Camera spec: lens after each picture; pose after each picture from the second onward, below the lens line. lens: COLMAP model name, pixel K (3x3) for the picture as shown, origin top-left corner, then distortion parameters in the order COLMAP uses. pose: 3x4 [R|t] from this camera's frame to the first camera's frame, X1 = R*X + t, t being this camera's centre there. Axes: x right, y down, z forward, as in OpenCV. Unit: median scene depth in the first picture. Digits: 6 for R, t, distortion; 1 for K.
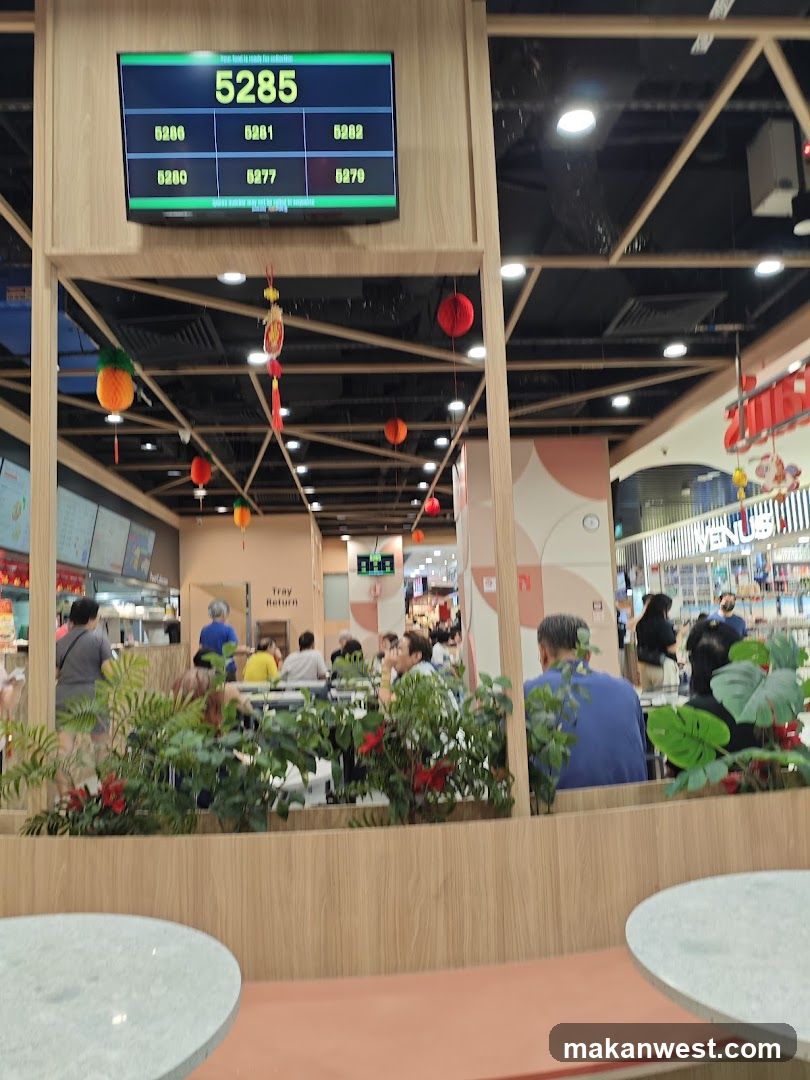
lens RADIAL K [[869.8, 0, 390.7], [0, 869.8, 541.3], [0, 0, 1]] dist [0.184266, -0.273126]
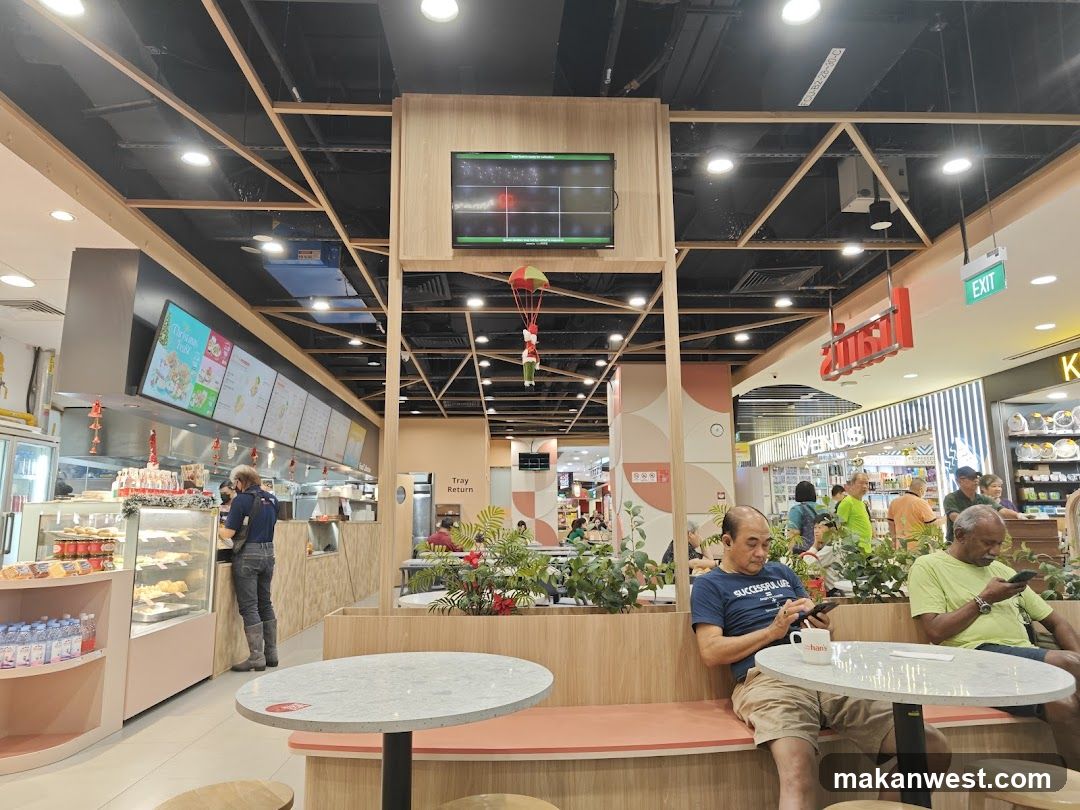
lens RADIAL K [[769.0, 0, 540.0], [0, 769.0, 405.0], [0, 0, 1]] dist [0.148222, -0.000274]
pose [[0.999700, 0.022836, 0.008810, -0.039939], [-0.022377, 0.998546, -0.049035, 0.003384], [-0.009917, 0.048823, 0.998758, -0.123432]]
